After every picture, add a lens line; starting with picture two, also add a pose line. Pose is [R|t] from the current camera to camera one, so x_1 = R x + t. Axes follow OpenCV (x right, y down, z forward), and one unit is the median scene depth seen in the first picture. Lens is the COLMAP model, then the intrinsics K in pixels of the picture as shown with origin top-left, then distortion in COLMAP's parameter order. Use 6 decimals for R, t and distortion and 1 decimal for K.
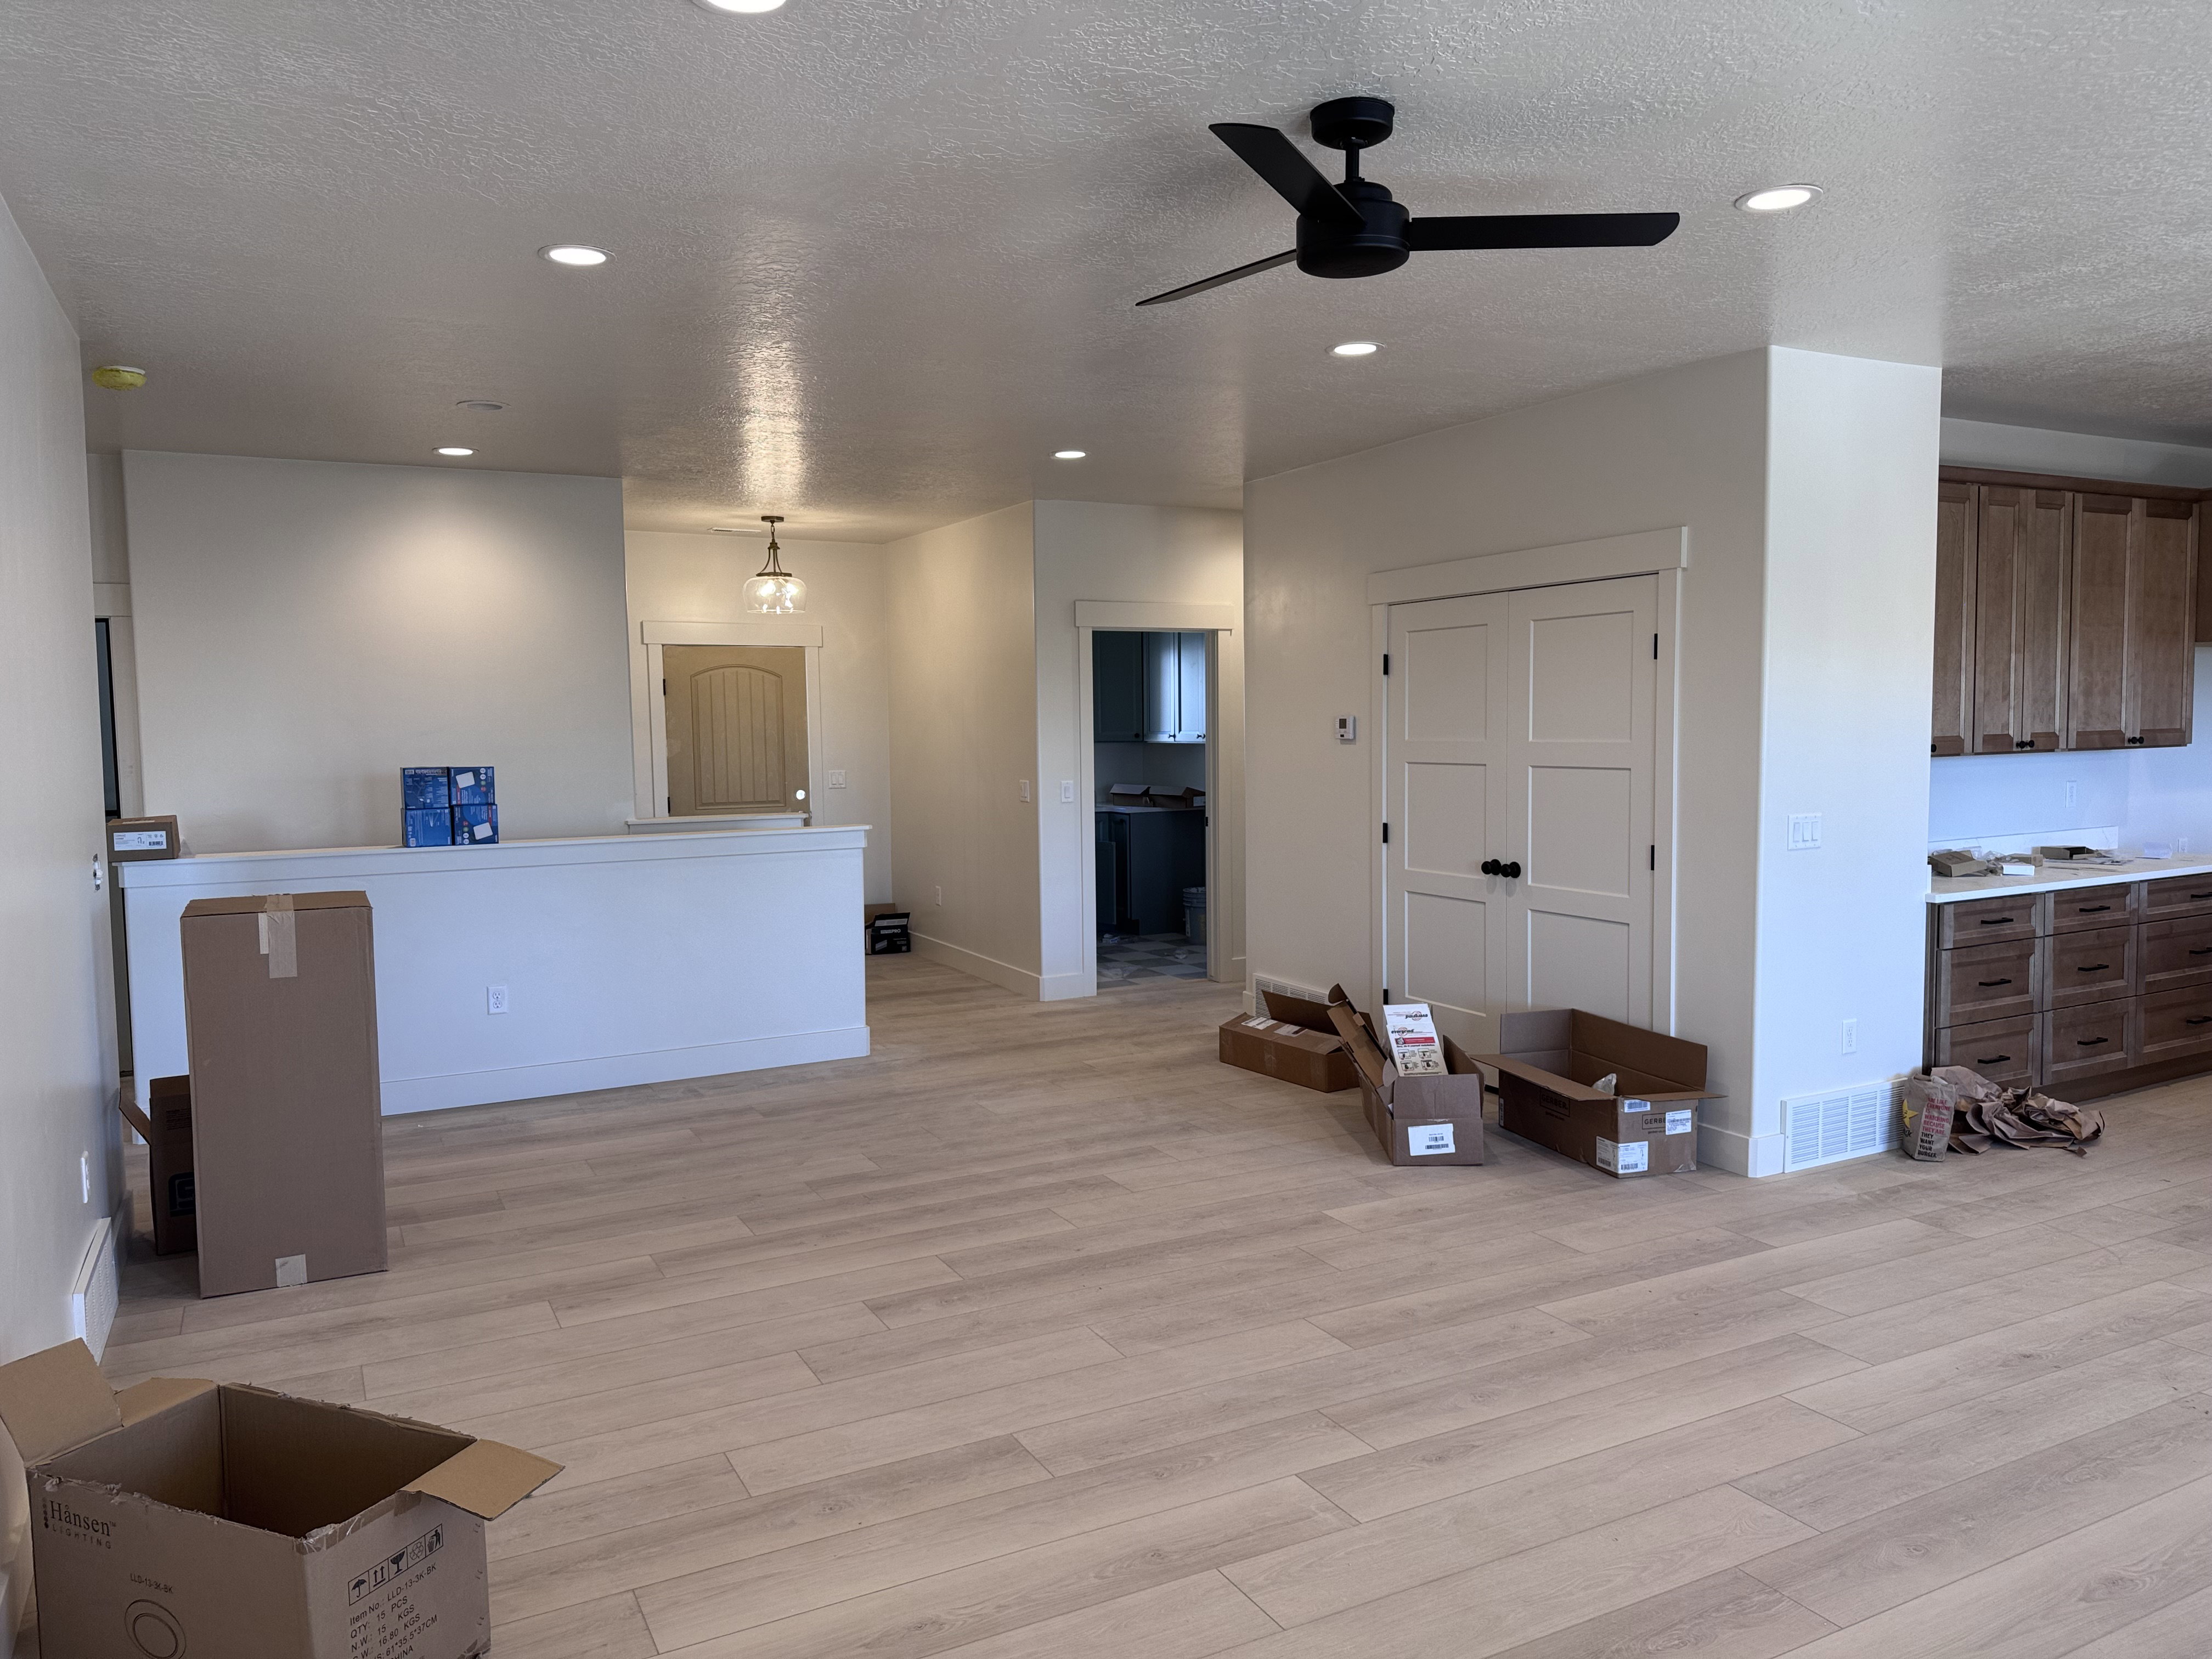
lens RADIAL K [[1549.5, 0, 1092.2], [0, 1549.5, 831.6], [0, 0, 1]] dist [0.091383, -0.119052]
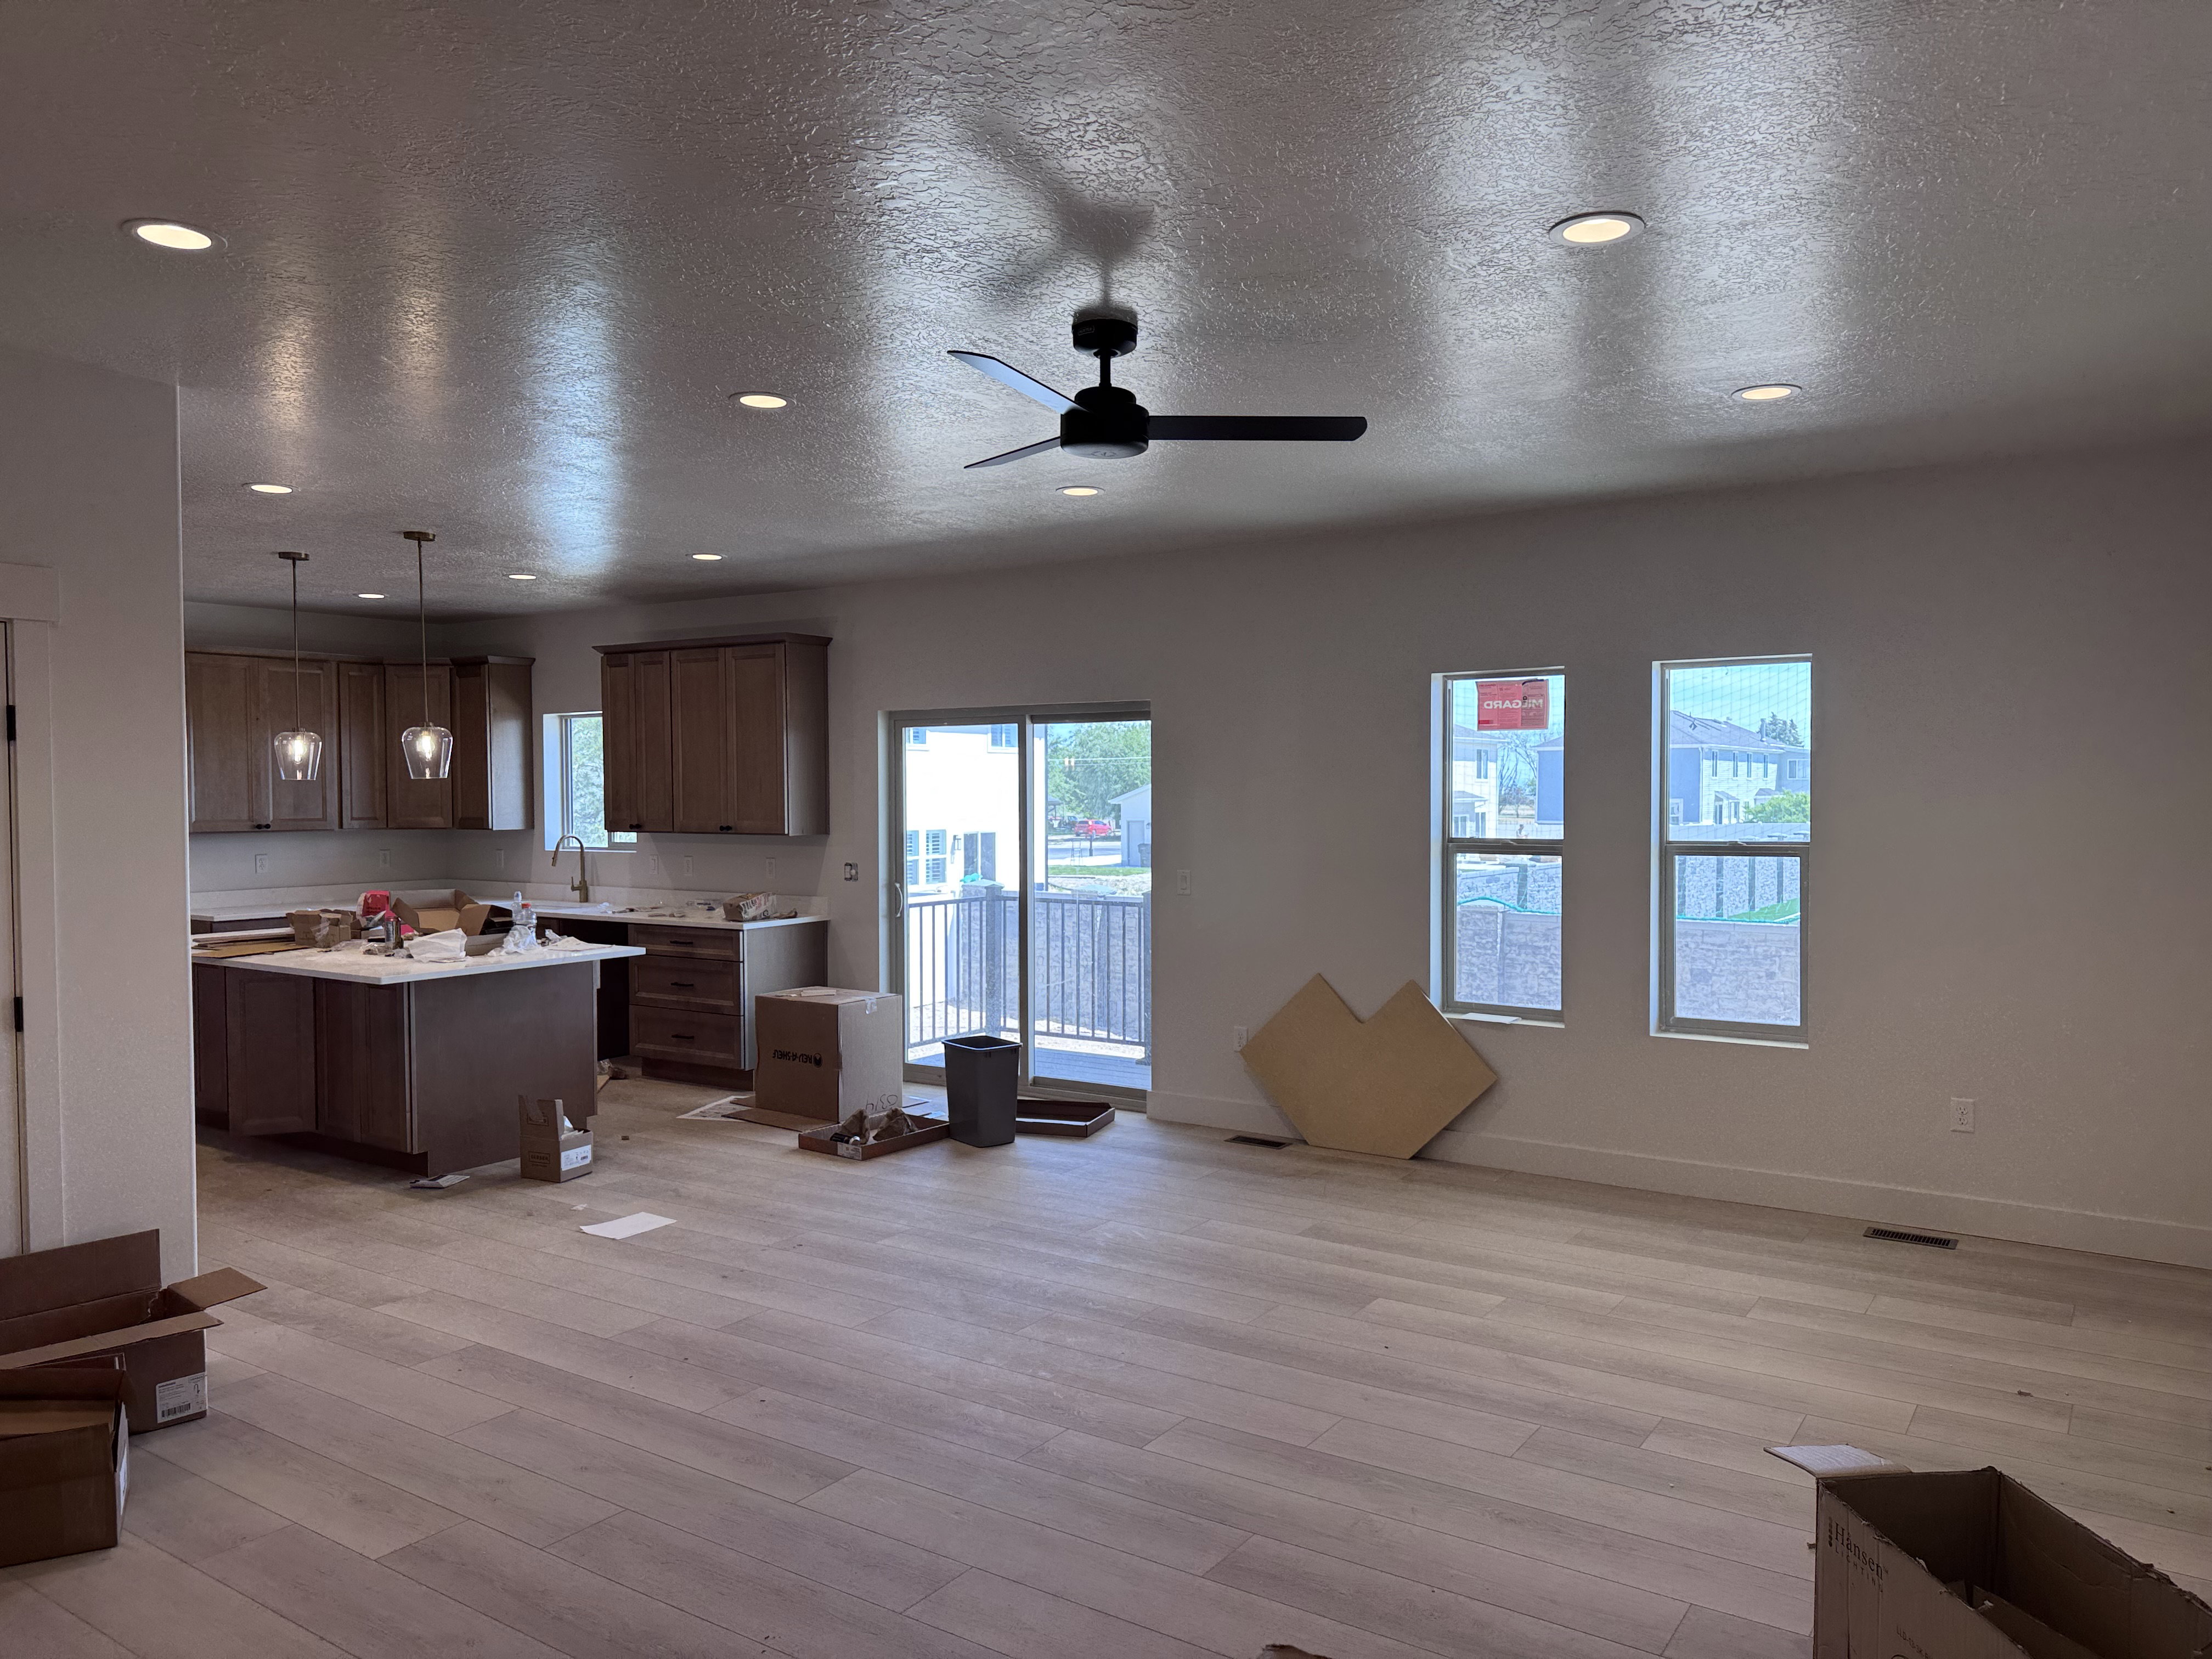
lens RADIAL K [[1549.5, 0, 1104.8], [0, 1549.5, 838.9], [0, 0, 1]] dist [0.091383, -0.119052]
pose [[-0.473764, -0.011946, 0.880571, -0.519973], [0.075391, 0.995687, 0.054070, -0.065785], [-0.877419, 0.092004, -0.470820, 0.897106]]
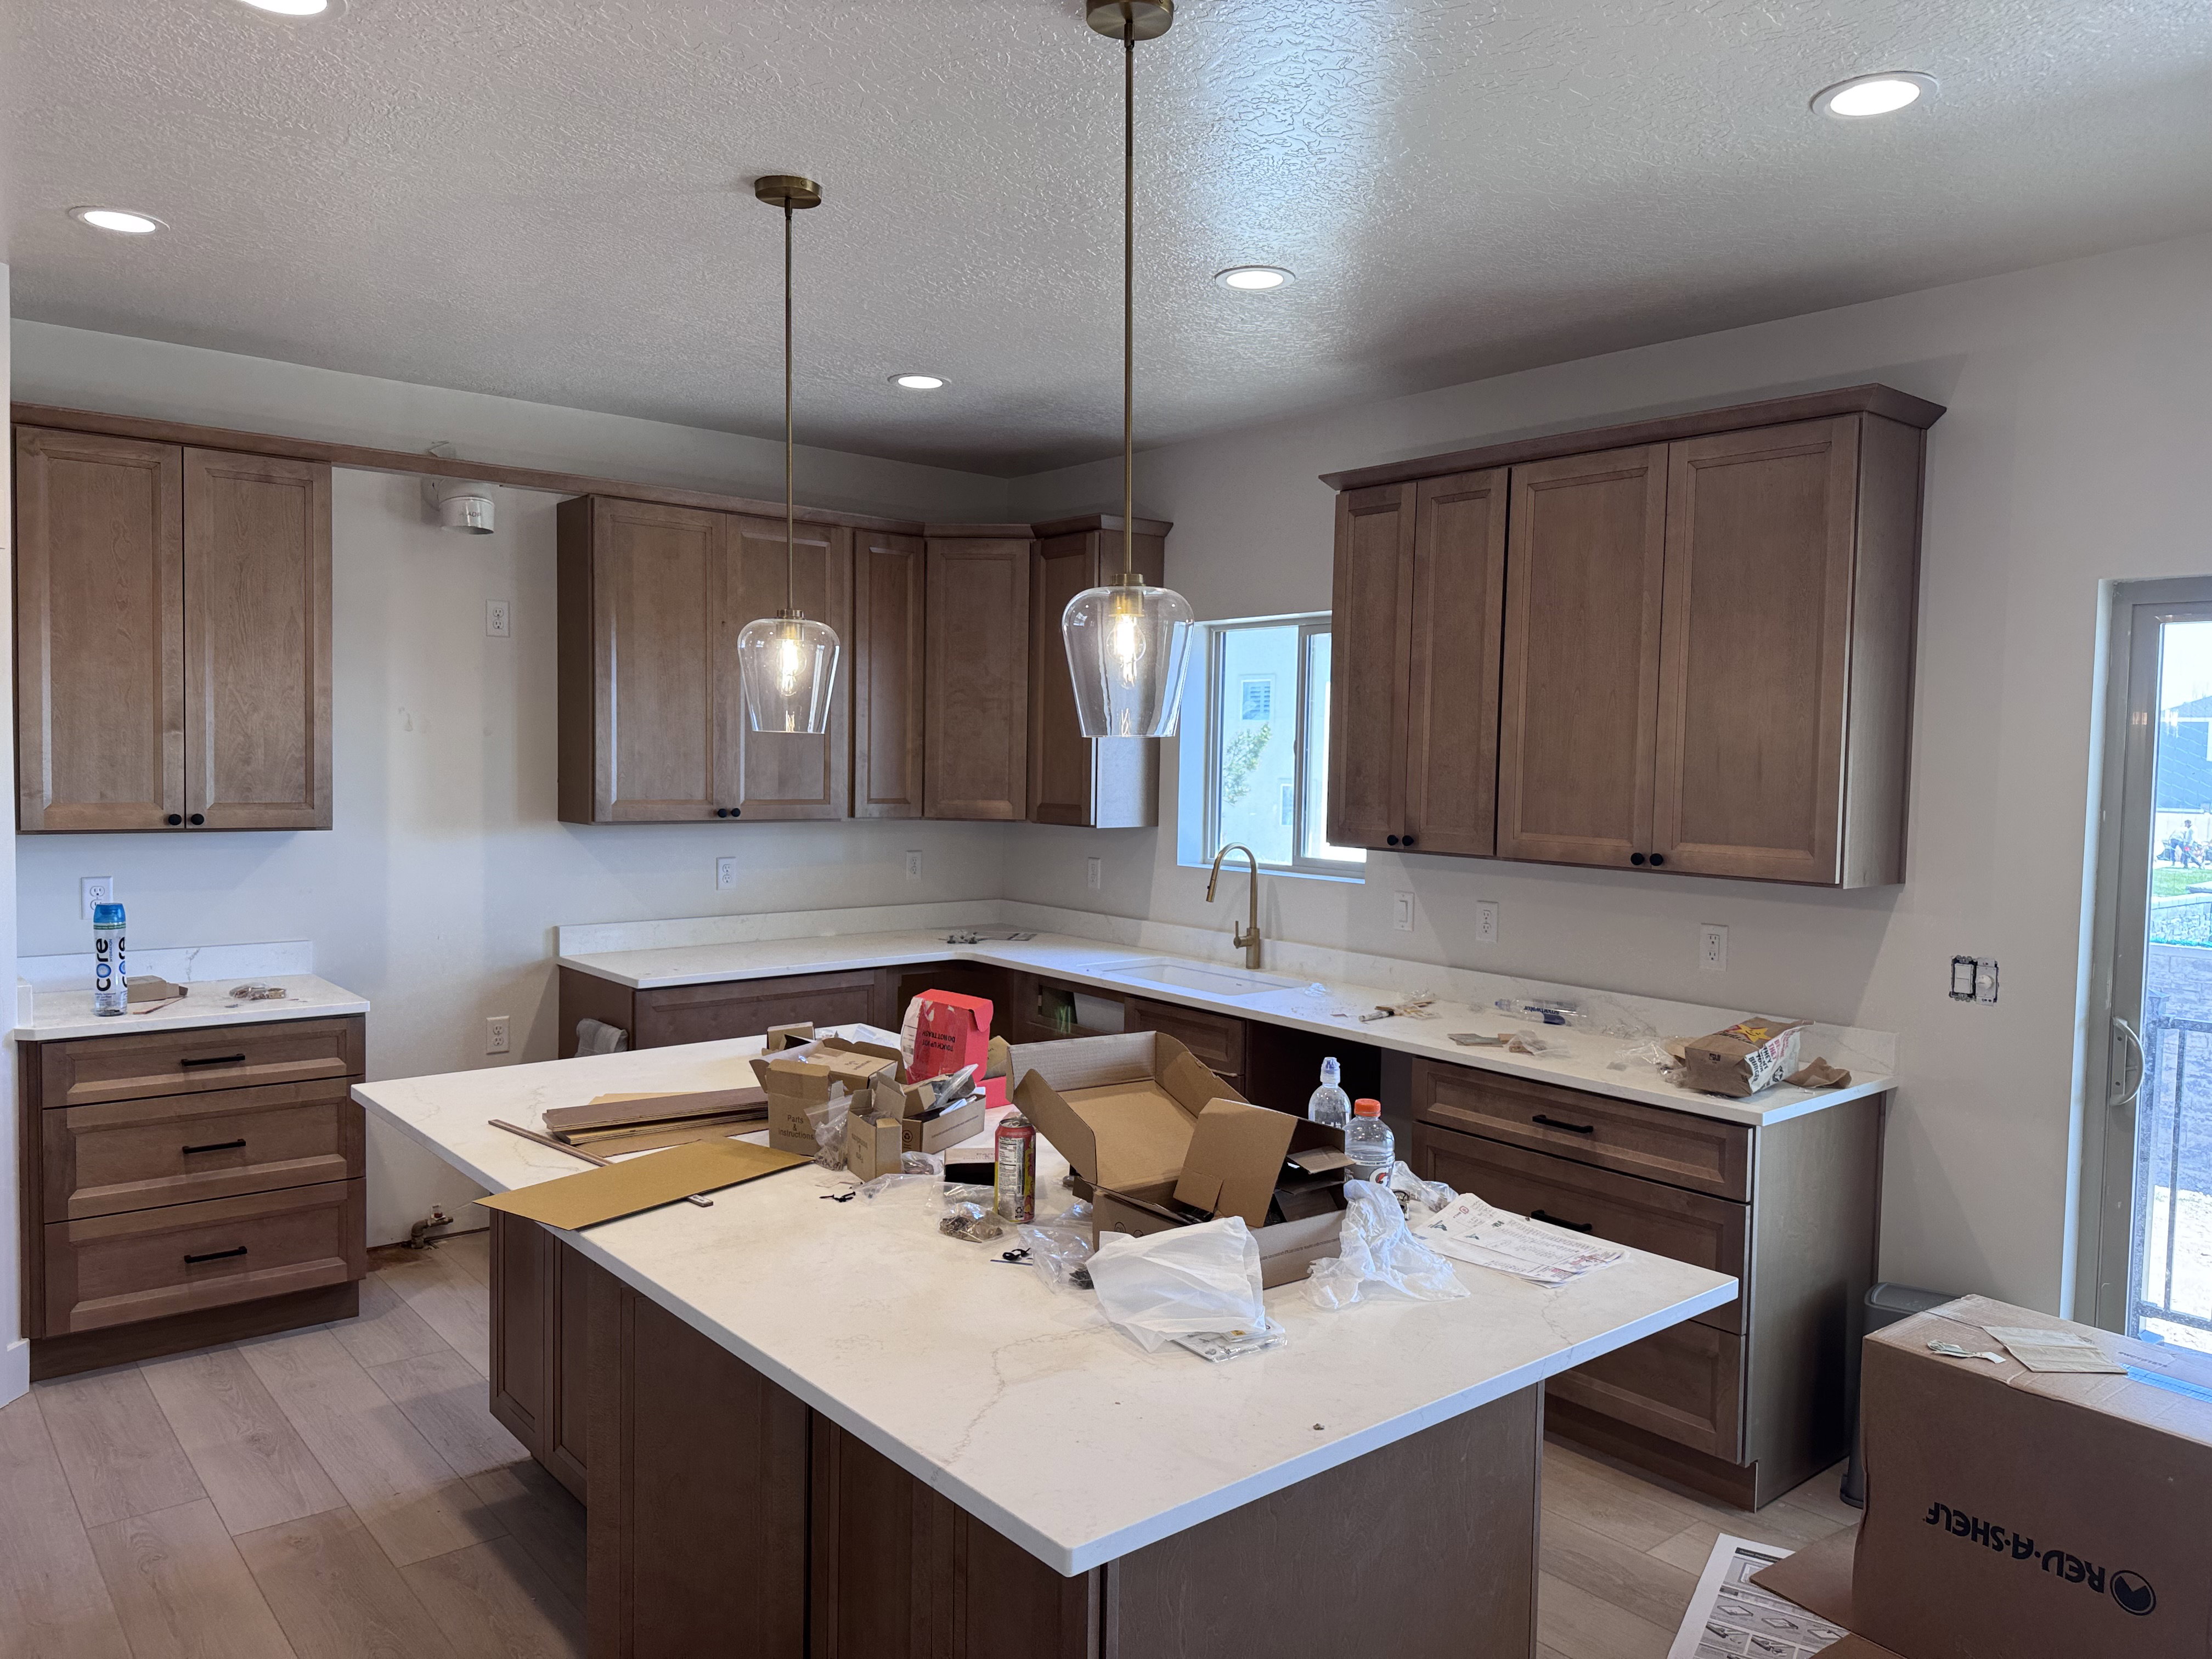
lens RADIAL K [[1549.5, 0, 1100.3], [0, 1549.5, 834.5], [0, 0, 1]] dist [0.091383, -0.119052]
pose [[-0.217709, -0.045038, 0.974974, 0.416286], [0.055988, 0.996714, 0.058544, -0.085360], [-0.974407, 0.067333, -0.214472, 0.876684]]
